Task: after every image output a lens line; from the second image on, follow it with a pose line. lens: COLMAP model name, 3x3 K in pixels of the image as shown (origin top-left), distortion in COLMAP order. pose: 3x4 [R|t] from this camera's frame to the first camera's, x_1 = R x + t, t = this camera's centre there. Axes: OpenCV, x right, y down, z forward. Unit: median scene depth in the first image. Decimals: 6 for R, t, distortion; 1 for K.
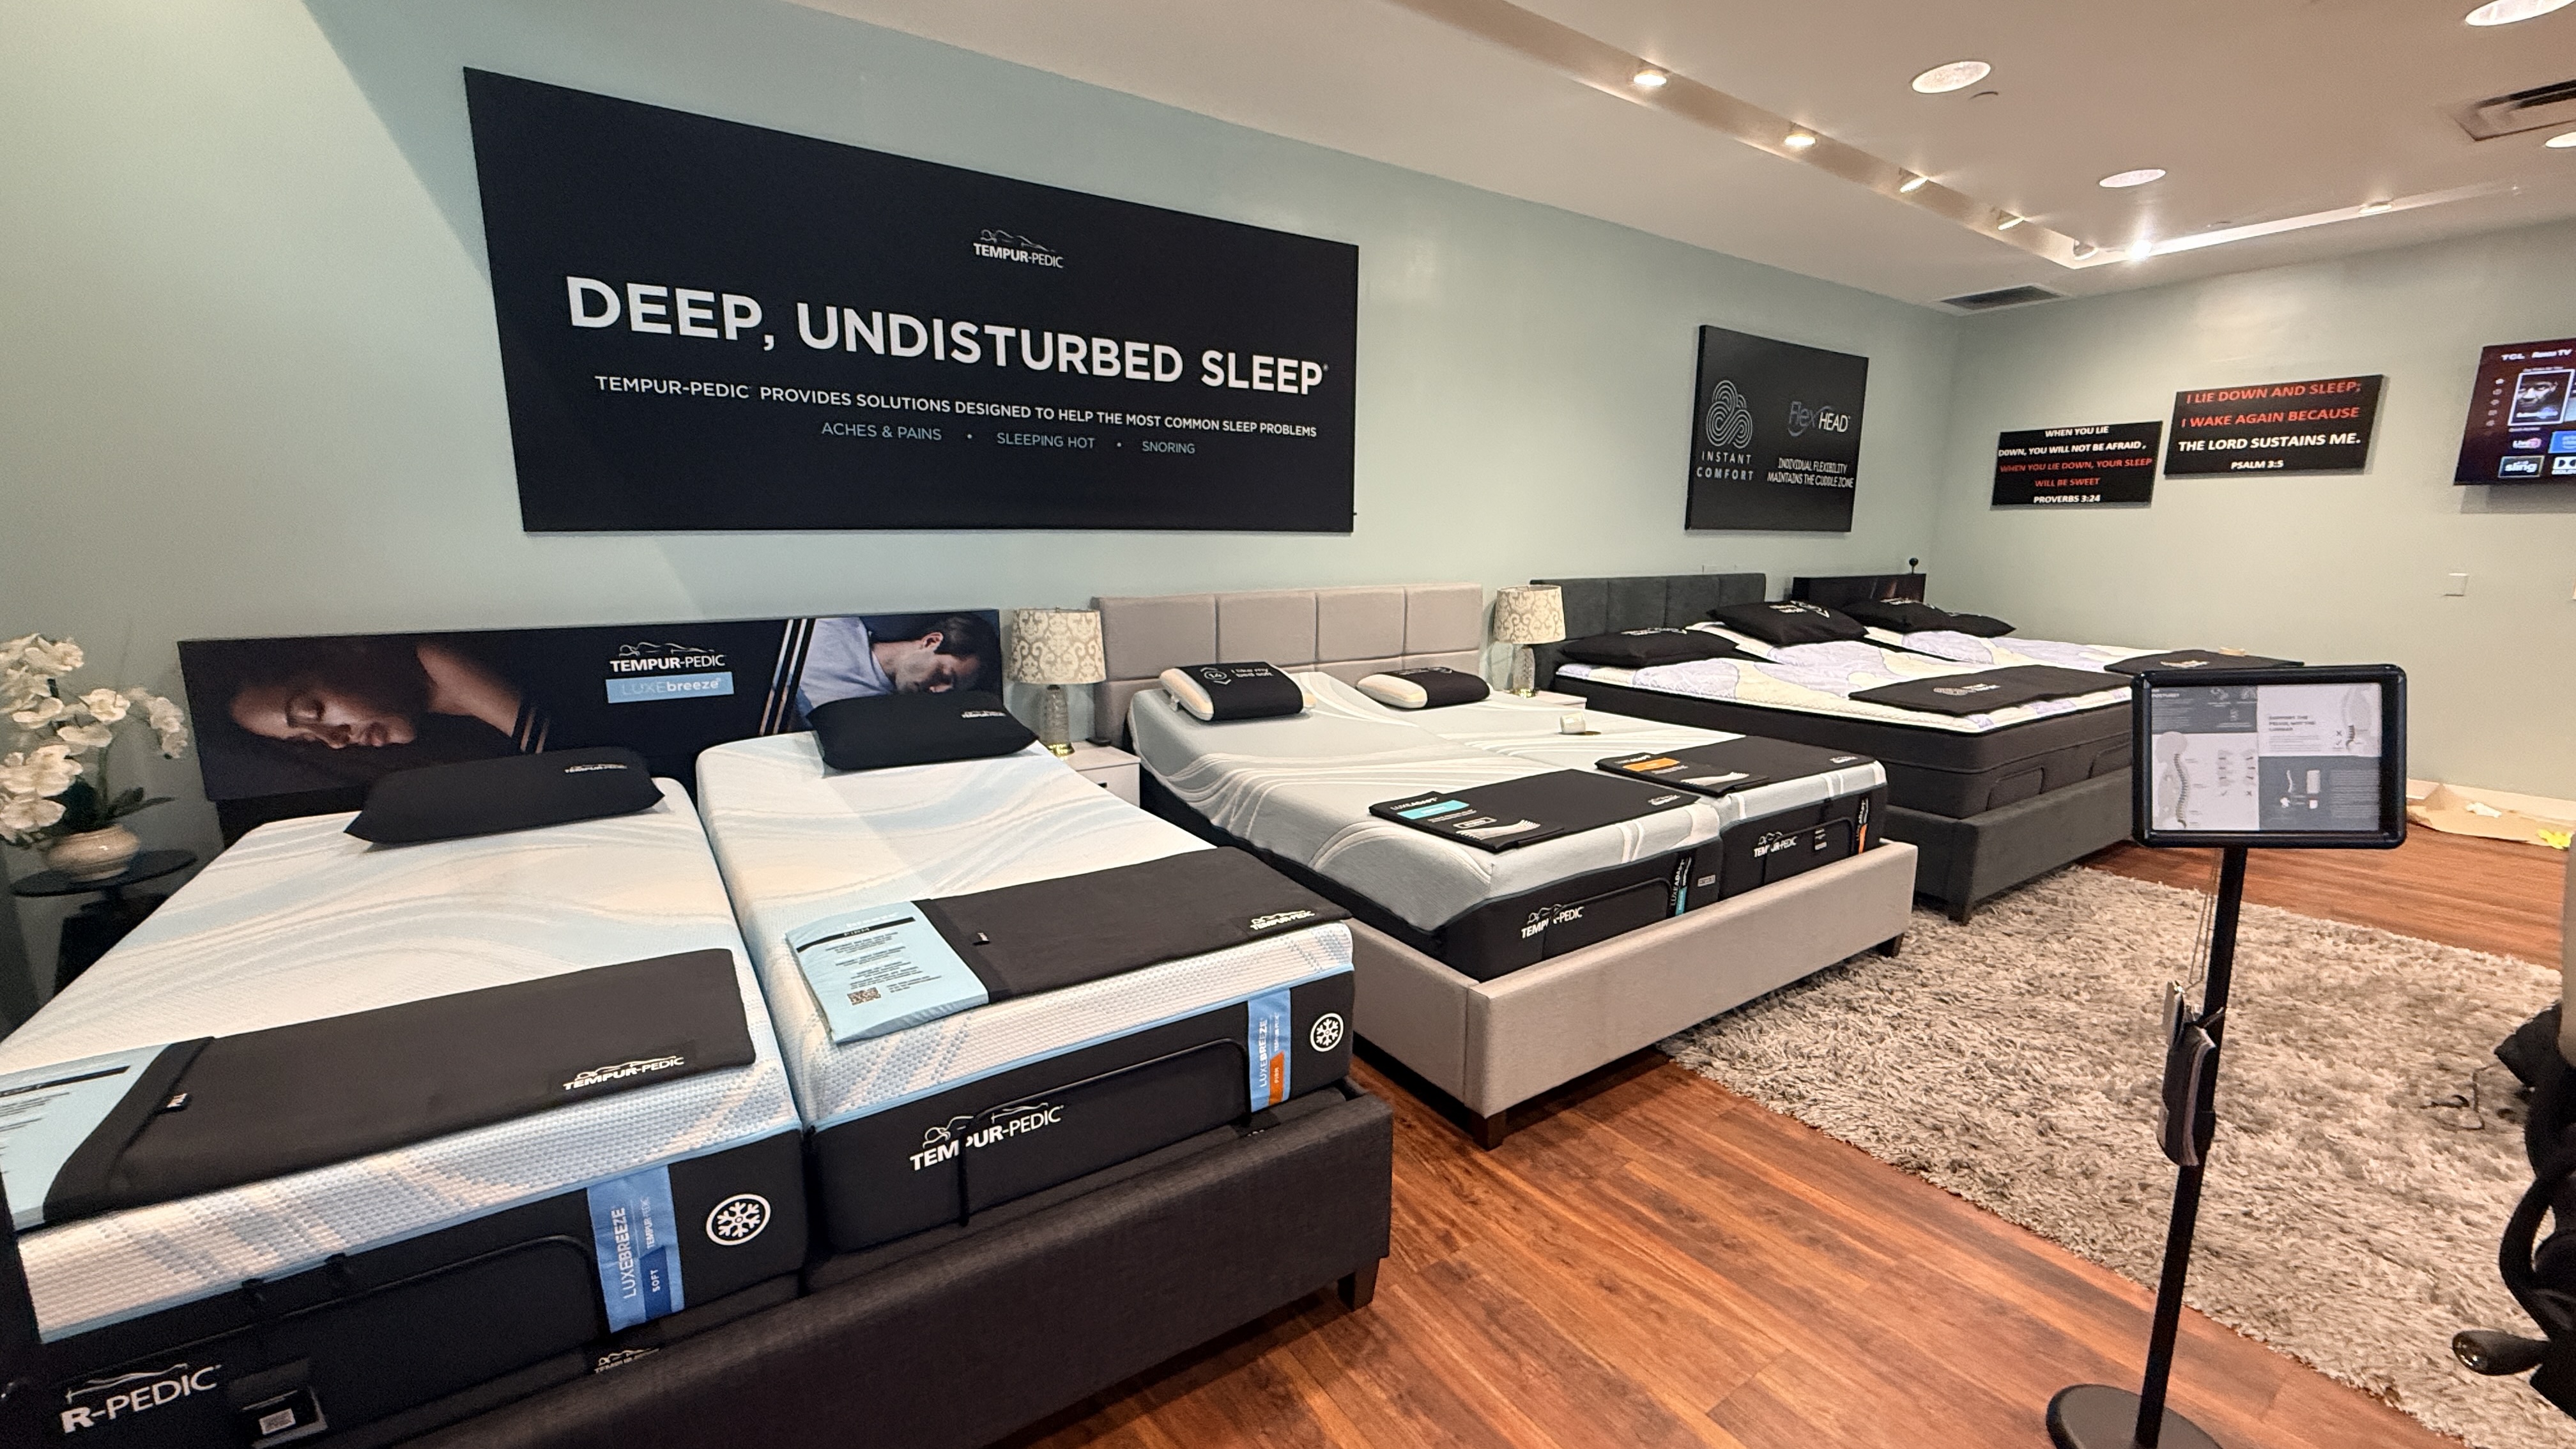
lens RADIAL K [[1022.7, 0, 1283.0], [0, 1022.7, 723.3], [0, 0, 1]] dist [-0.002919, -0.000160]
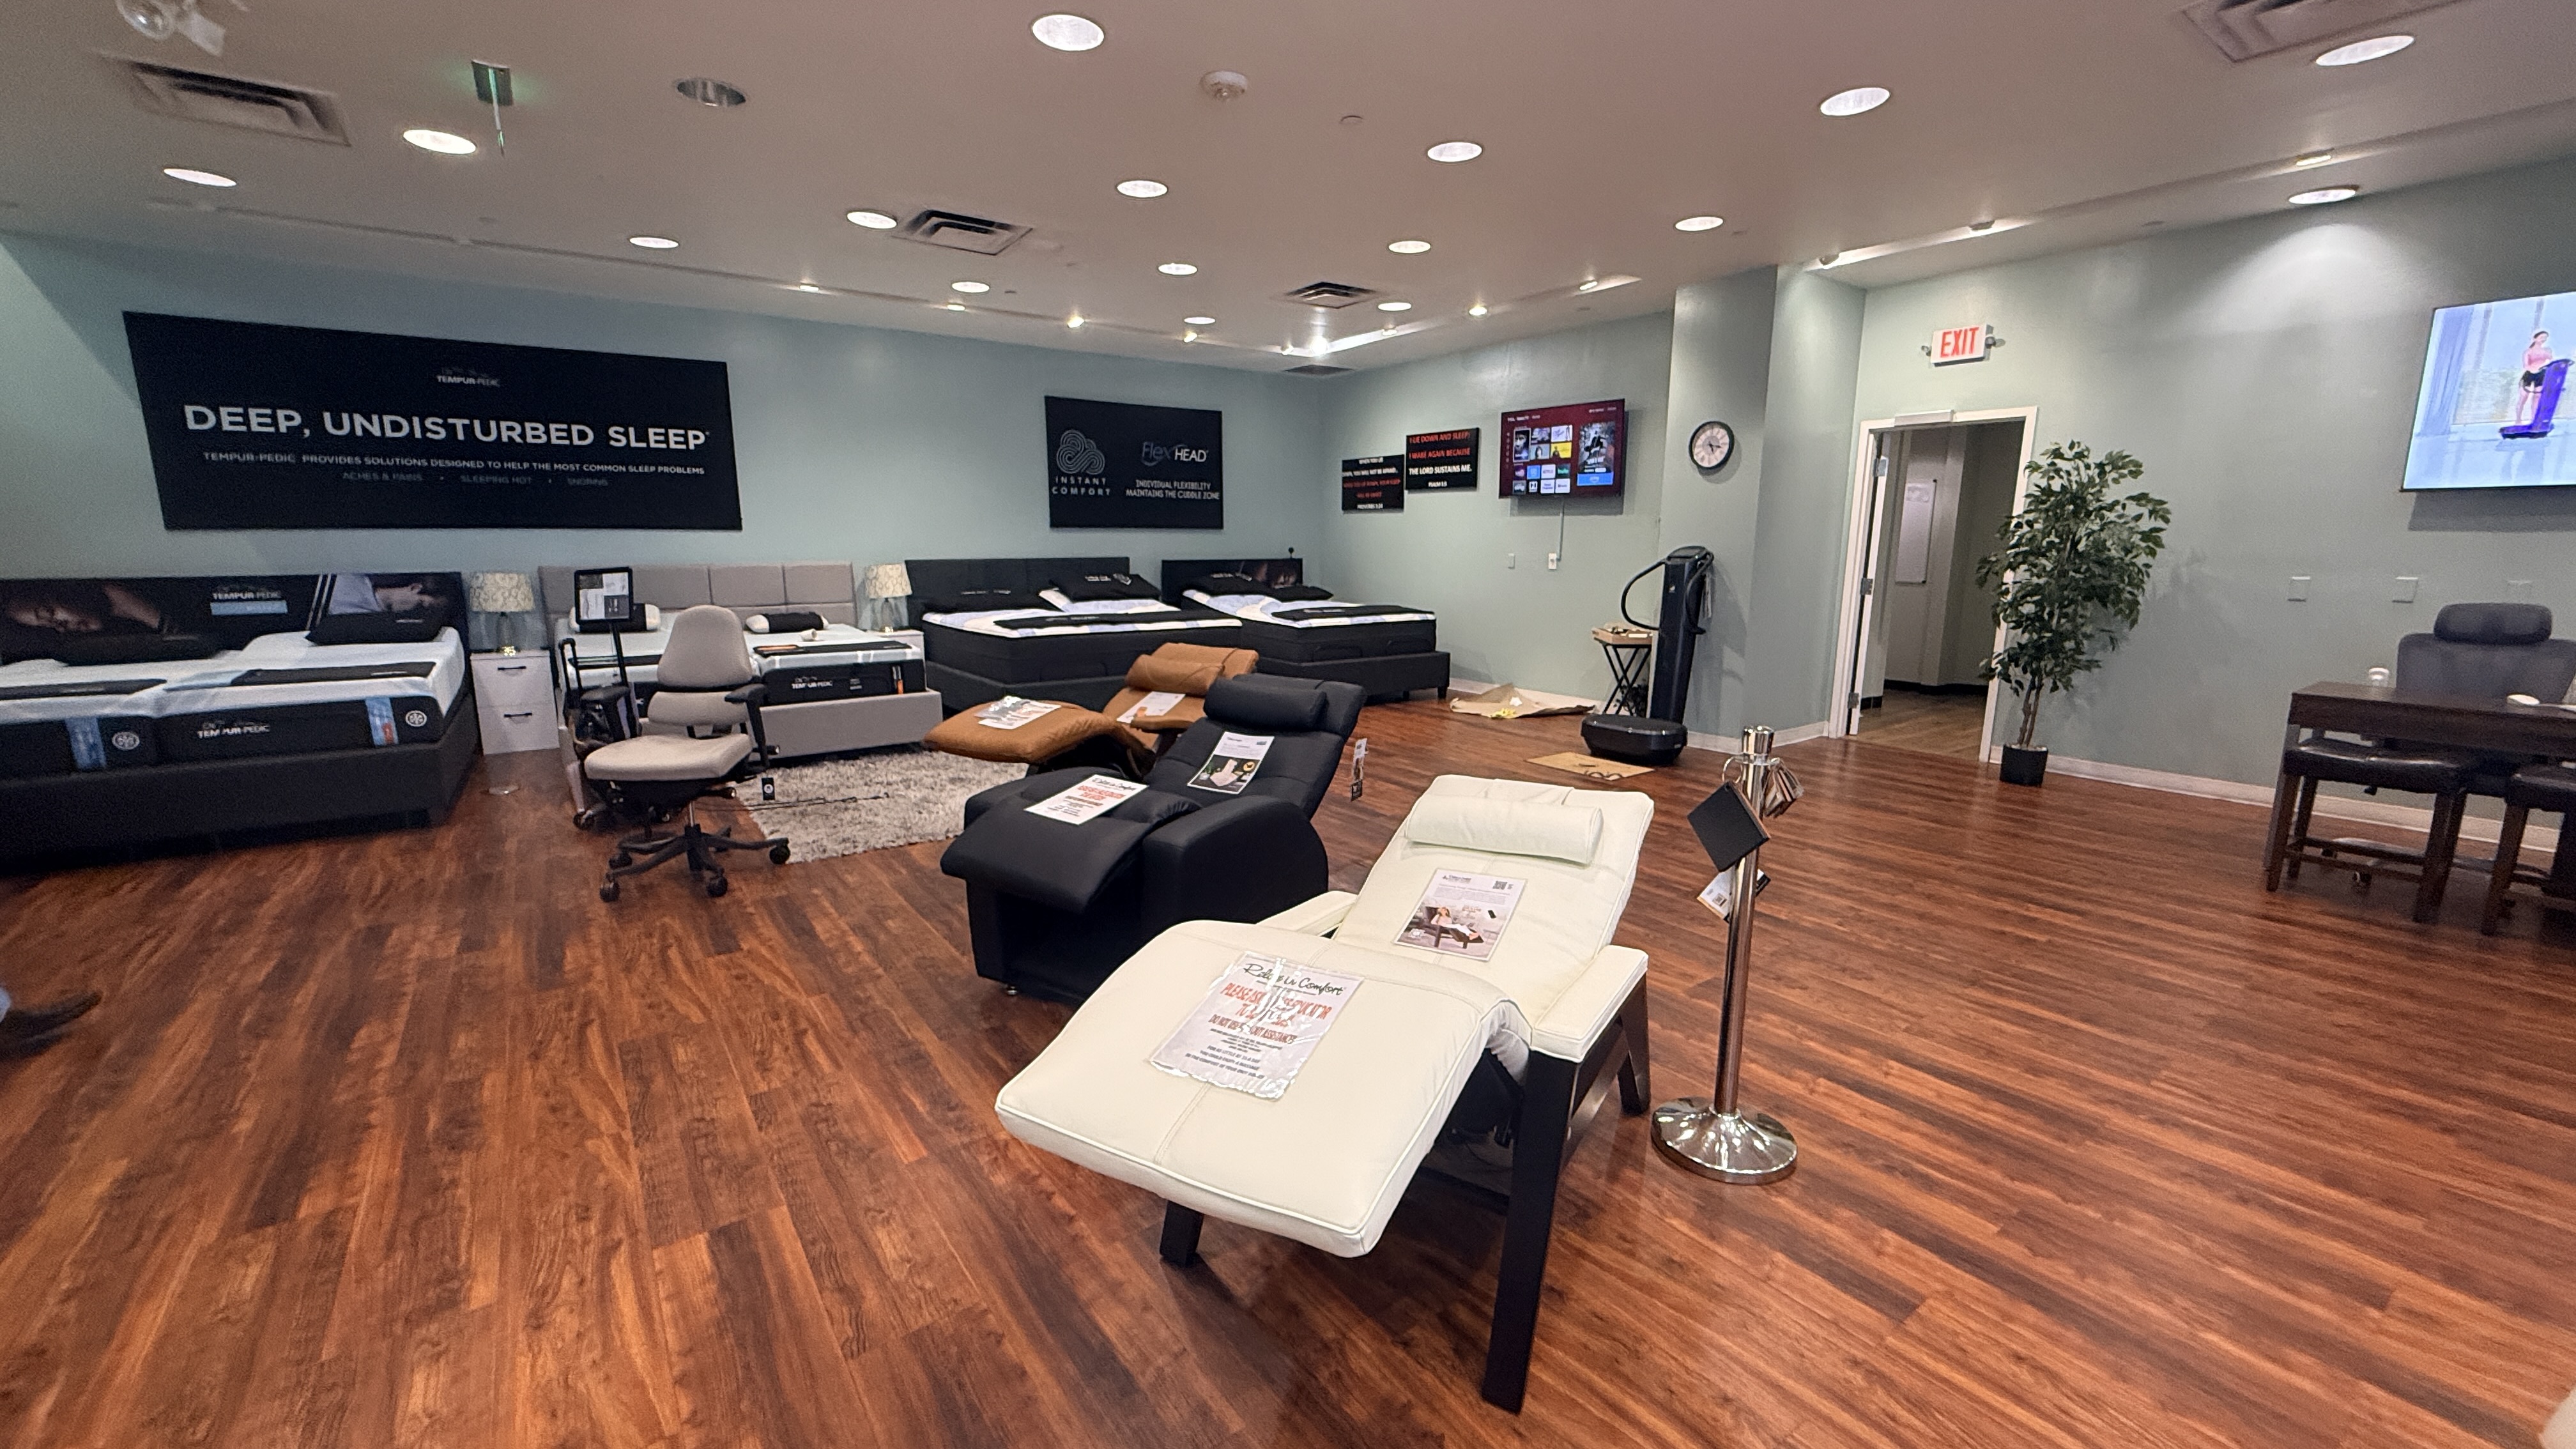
lens RADIAL K [[1022.7, 0, 1292.5], [0, 1022.7, 726.7], [0, 0, 1]] dist [-0.002919, -0.000160]
pose [[0.999593, -0.007681, 0.027470, 1.142225], [0.007623, 0.999968, 0.002217, 0.171994], [-0.027486, -0.002007, 0.999620, -0.865275]]
